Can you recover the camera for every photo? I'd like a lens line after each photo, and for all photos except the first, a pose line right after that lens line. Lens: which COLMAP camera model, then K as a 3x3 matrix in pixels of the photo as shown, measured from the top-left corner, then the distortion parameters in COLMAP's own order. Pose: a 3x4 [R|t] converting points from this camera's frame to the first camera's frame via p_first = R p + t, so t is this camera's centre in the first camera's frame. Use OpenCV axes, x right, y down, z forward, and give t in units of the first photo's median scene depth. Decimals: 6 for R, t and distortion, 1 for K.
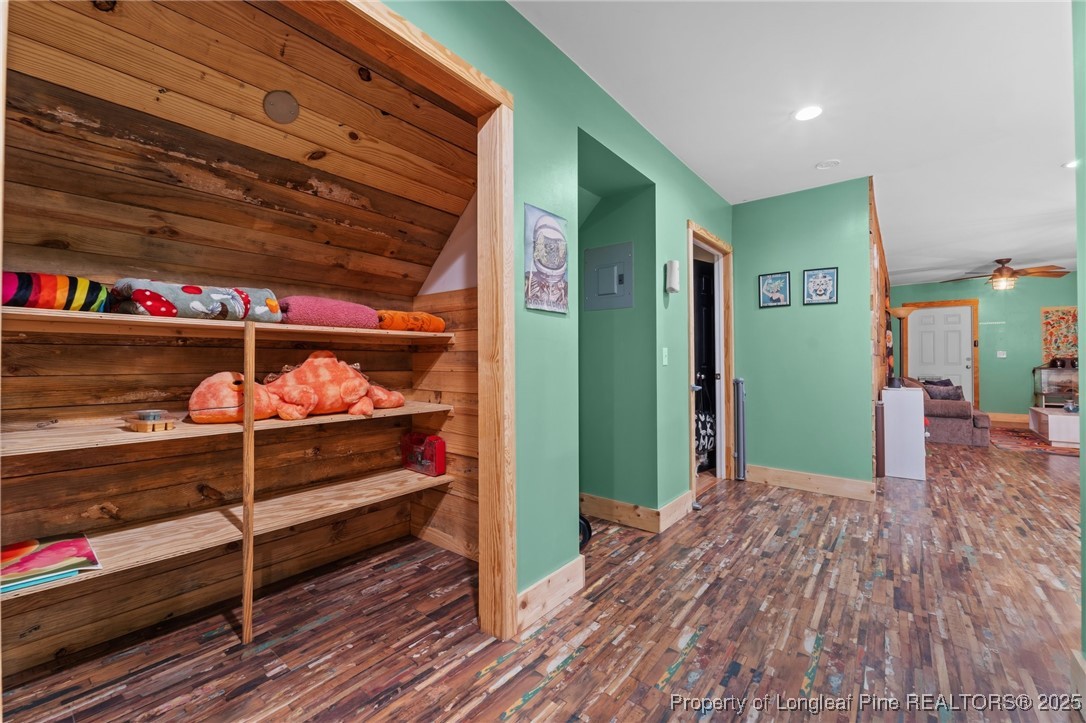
lens RADIAL K [[447.8, 0, 543.3], [0, 447.8, 353.9], [0, 0, 1]] dist [0.003576, -0.002153]
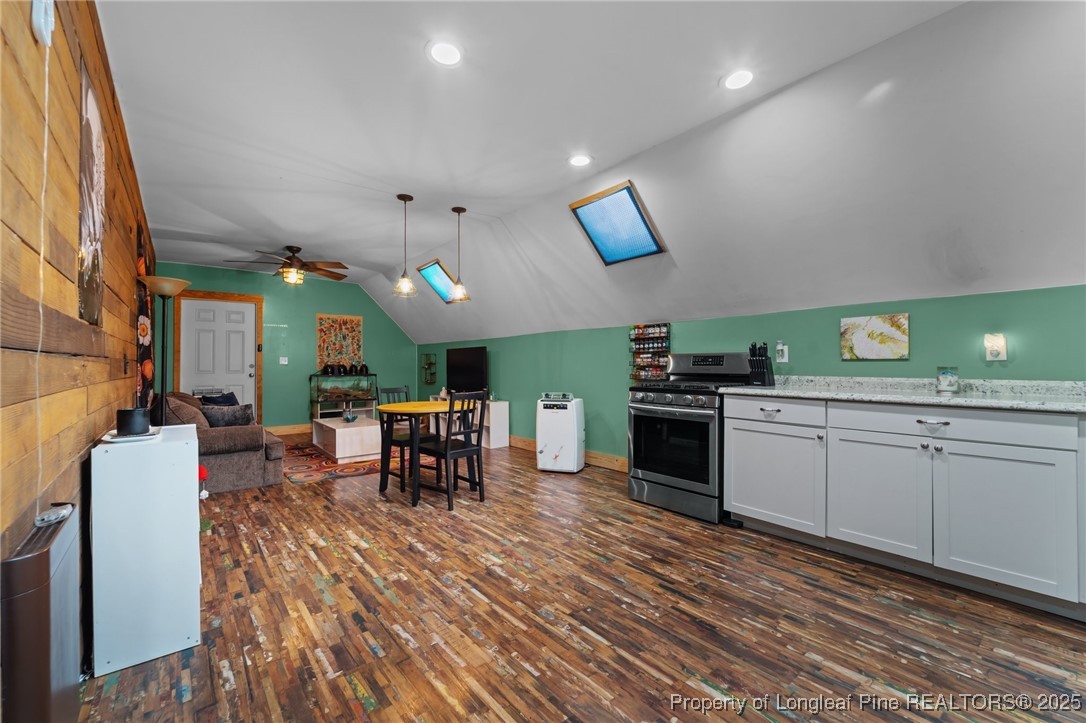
lens RADIAL K [[447.8, 0, 543.9], [0, 447.8, 360.5], [0, 0, 1]] dist [0.003576, -0.002153]
pose [[0.212849, 0.011553, 0.977017, 0.306209], [-0.009959, 0.999904, -0.009654, 0.004803], [-0.977034, -0.007675, 0.212944, 0.360618]]
